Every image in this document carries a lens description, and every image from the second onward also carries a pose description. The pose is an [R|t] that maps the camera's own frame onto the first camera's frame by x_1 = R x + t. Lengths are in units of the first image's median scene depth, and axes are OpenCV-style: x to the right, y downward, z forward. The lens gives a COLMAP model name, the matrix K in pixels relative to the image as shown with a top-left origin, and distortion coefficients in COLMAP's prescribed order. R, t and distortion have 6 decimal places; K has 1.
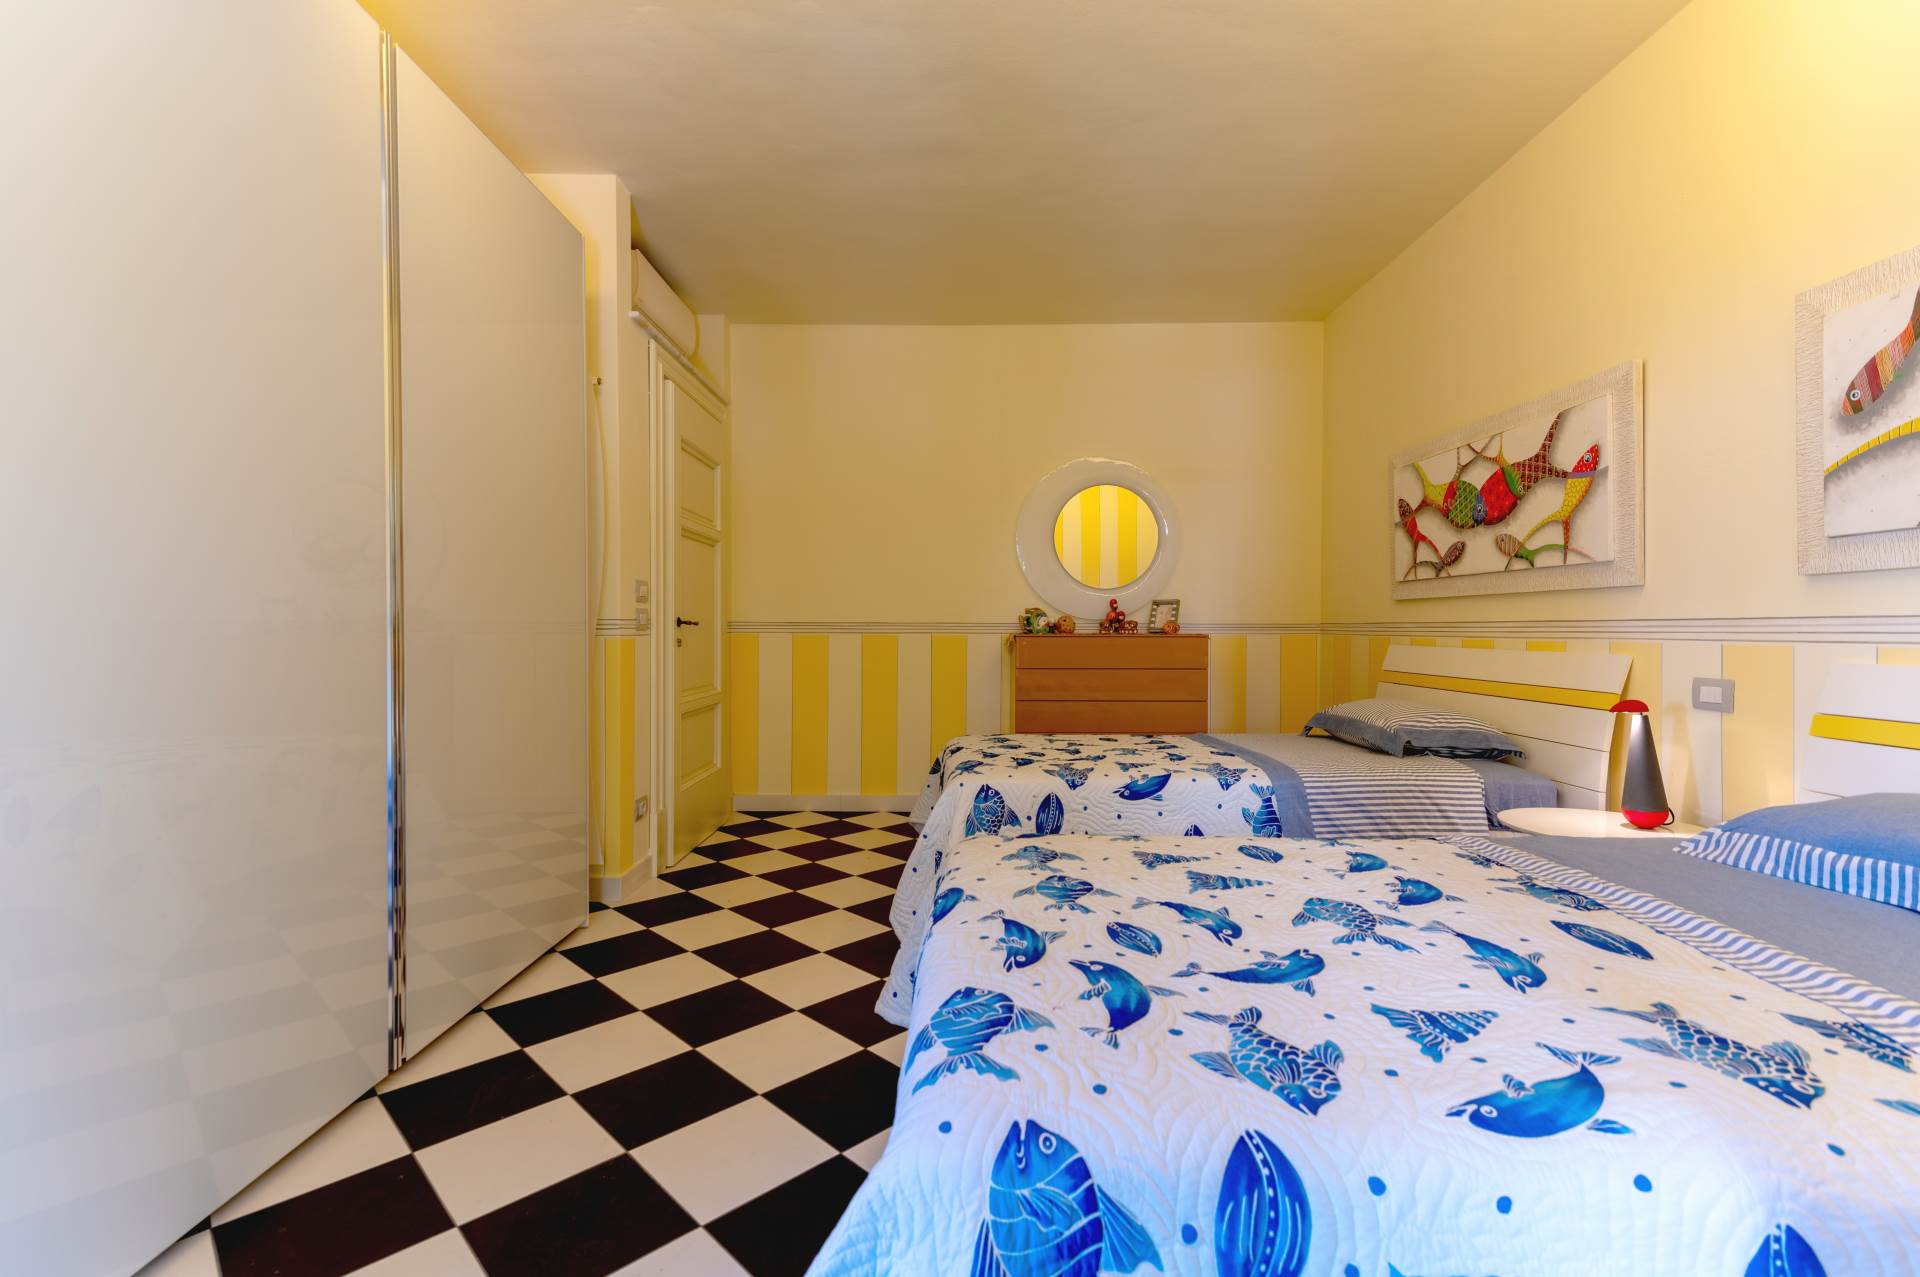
lens RADIAL K [[875.3, 0, 960.1], [0, 875.3, 637.4], [0, 0, 1]] dist [0.011344, -0.000212]
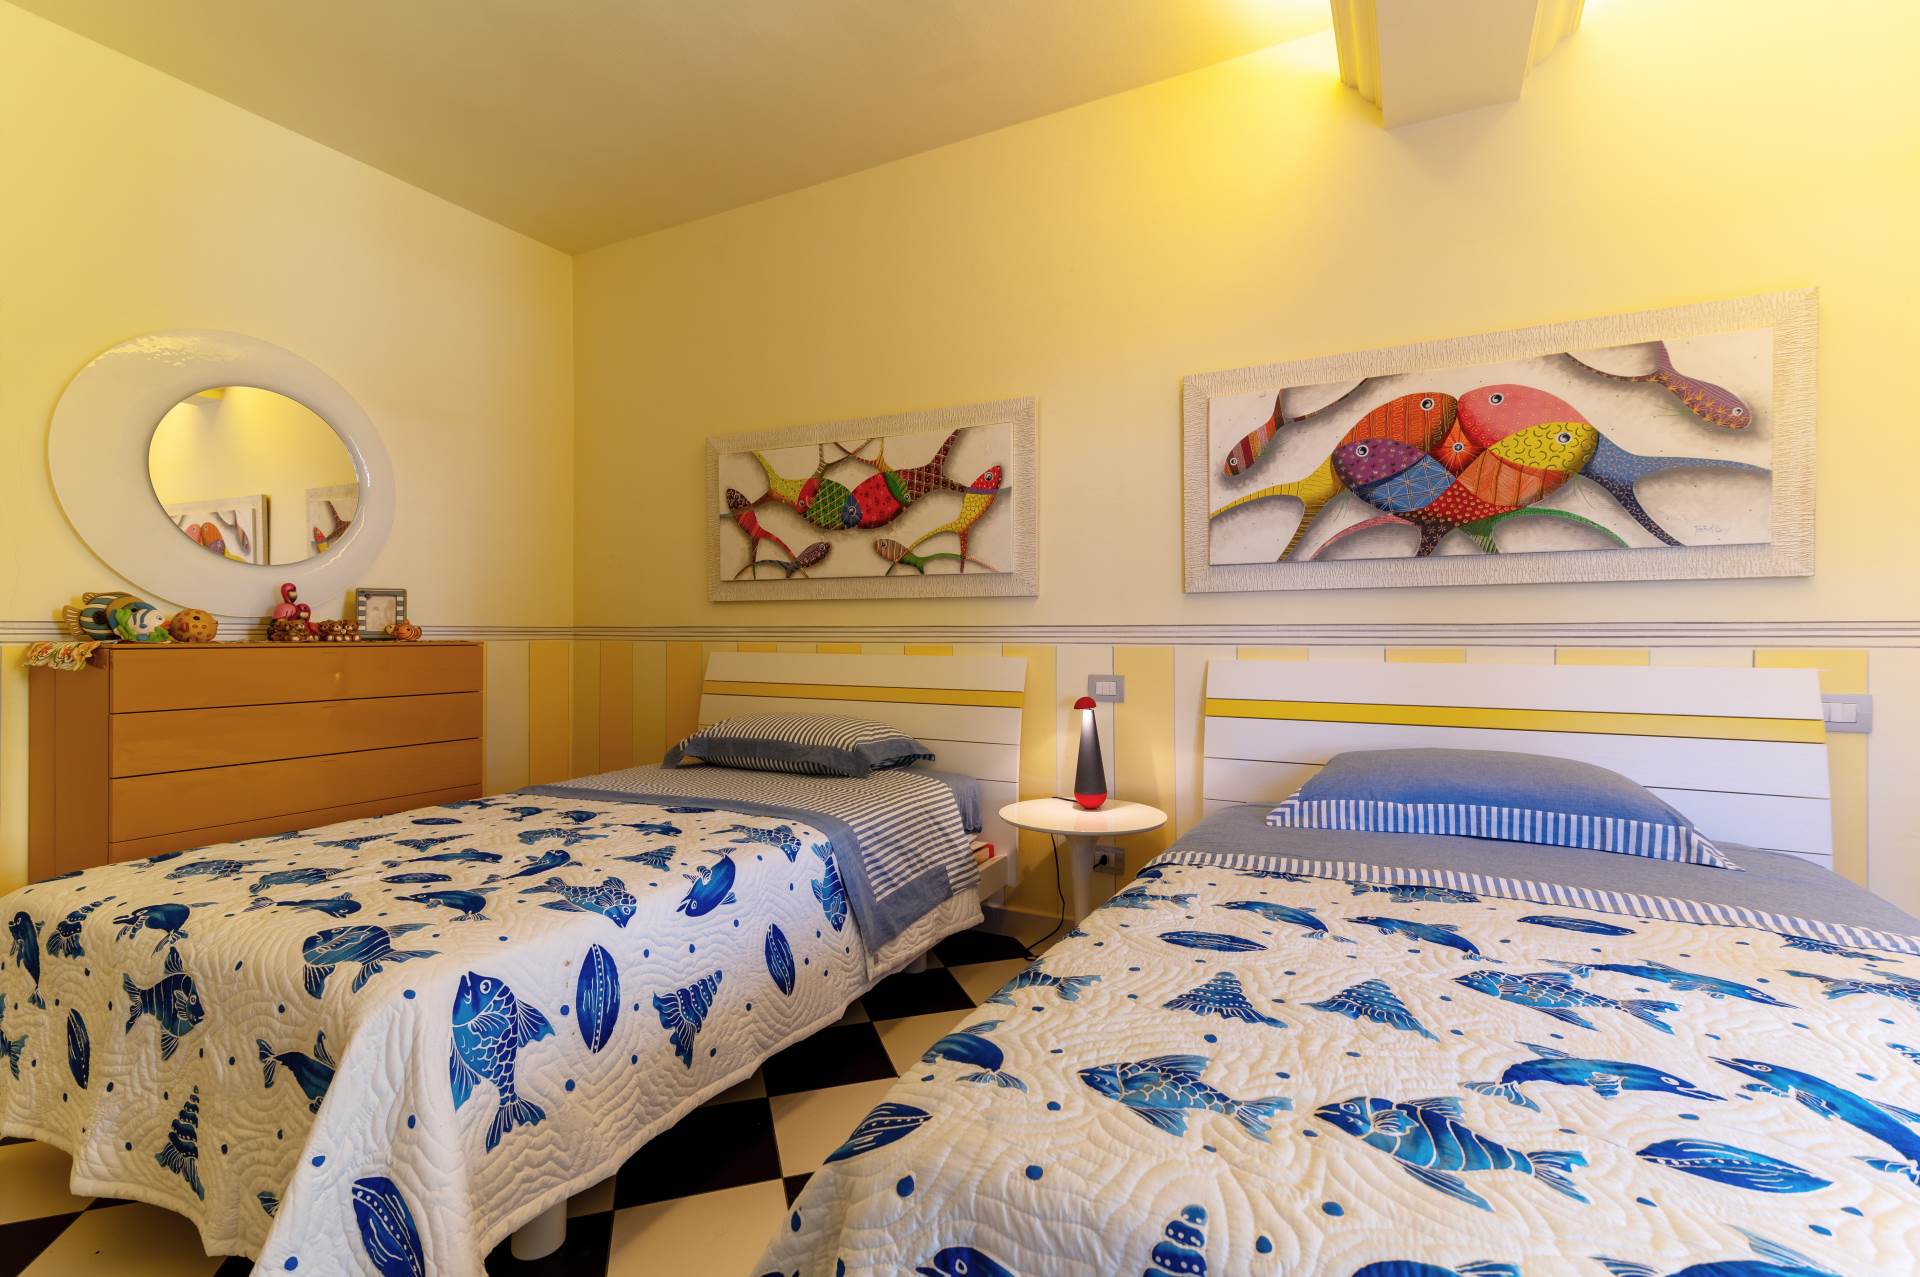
lens RADIAL K [[864.9, 0, 955.2], [0, 864.9, 637.6], [0, 0, 1]] dist [0.015416, -0.001883]
pose [[0.449769, -0.003666, 0.893137, -0.262346], [0.007958, 0.999968, 0.000097, -0.005836], [-0.893110, 0.007065, 0.449784, 0.566156]]
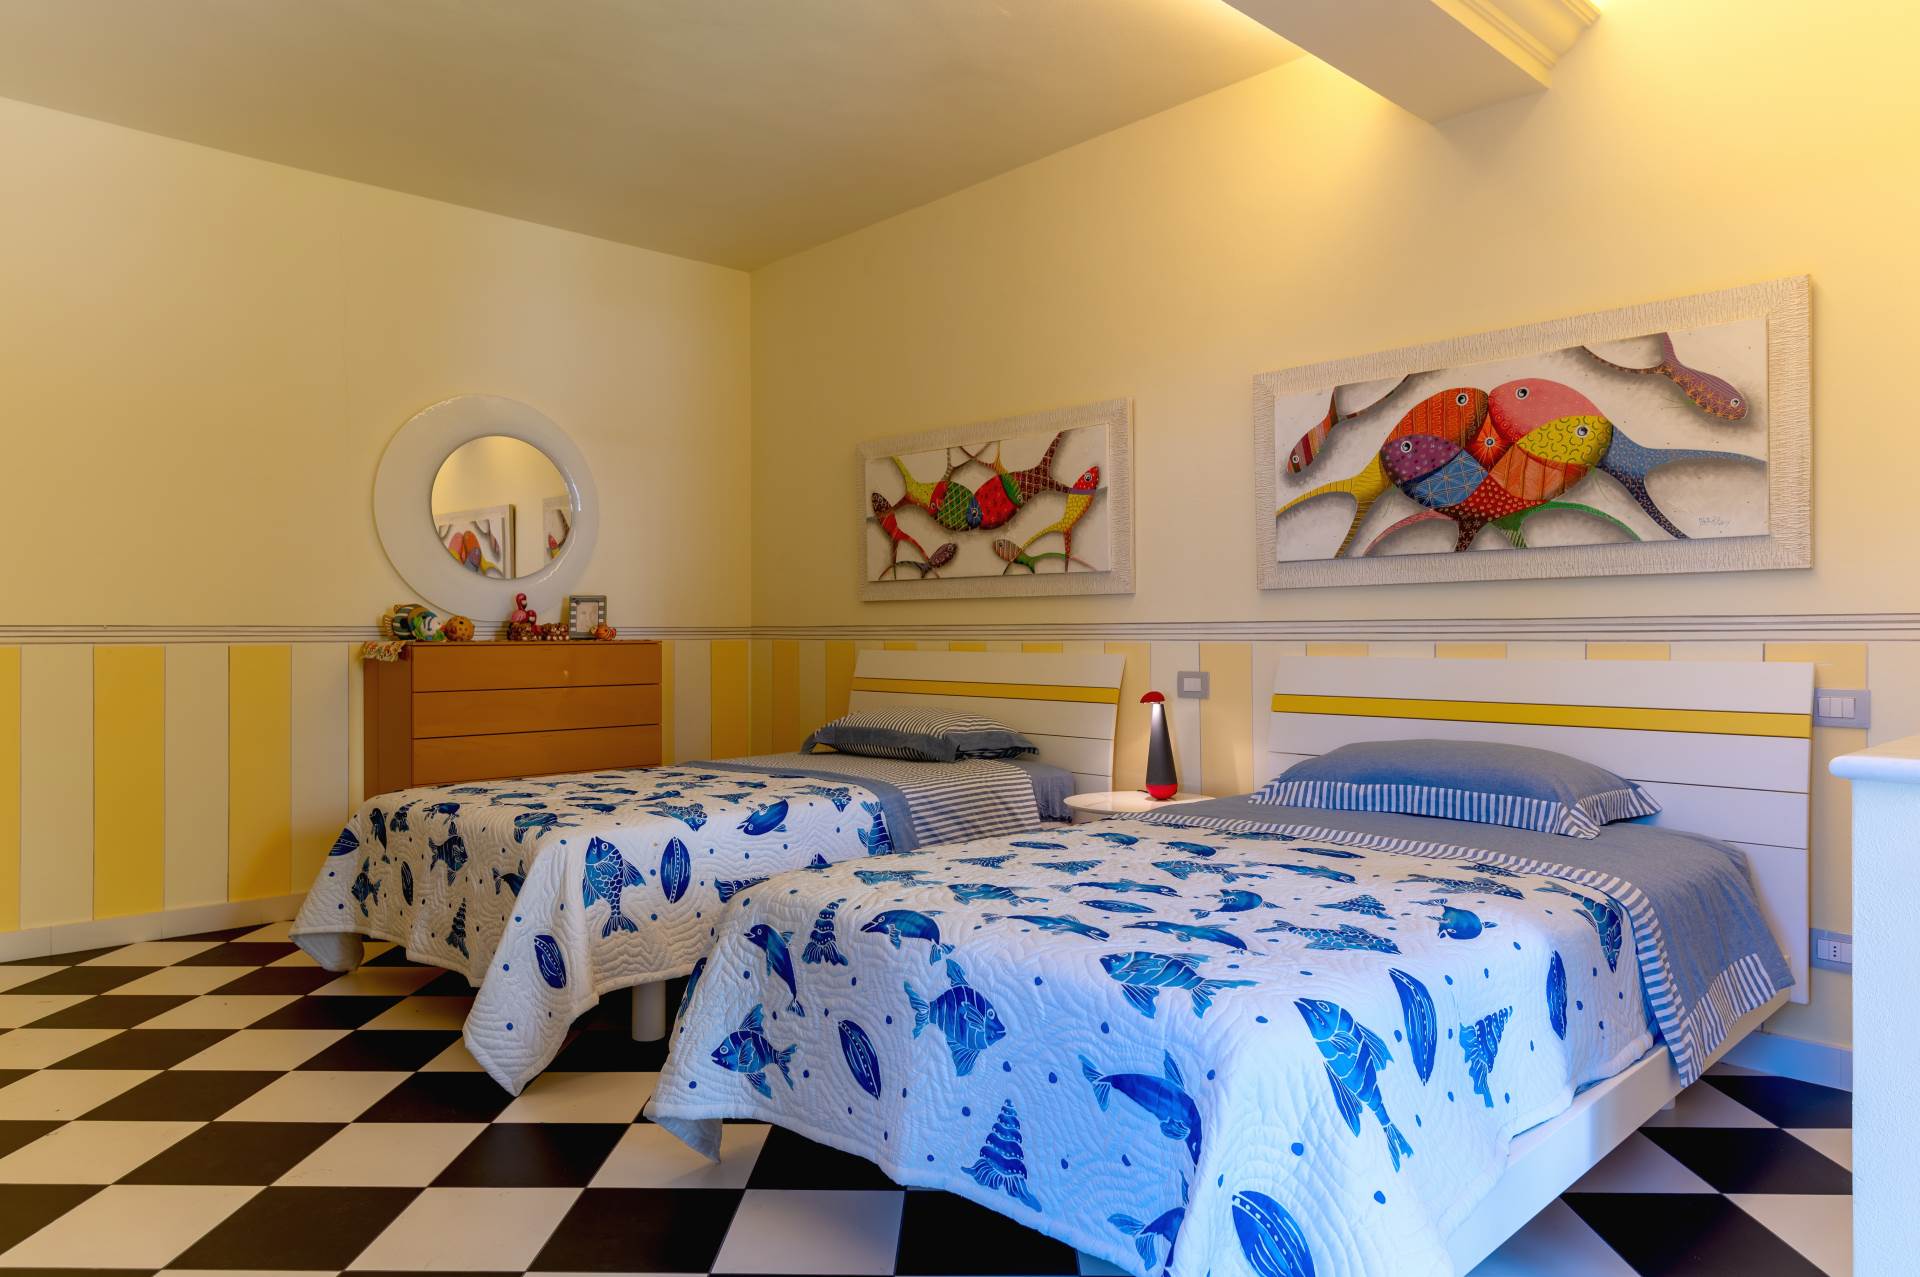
lens RADIAL K [[1233.3, 0, 964.7], [0, 1233.3, 637.1], [0, 0, 1]] dist [0.006080, 0.000312]
pose [[0.712049, -0.006397, 0.702100, -0.496017], [0.011746, 0.999927, -0.002801, -0.000059], [-0.702031, 0.010242, 0.712073, 0.005267]]
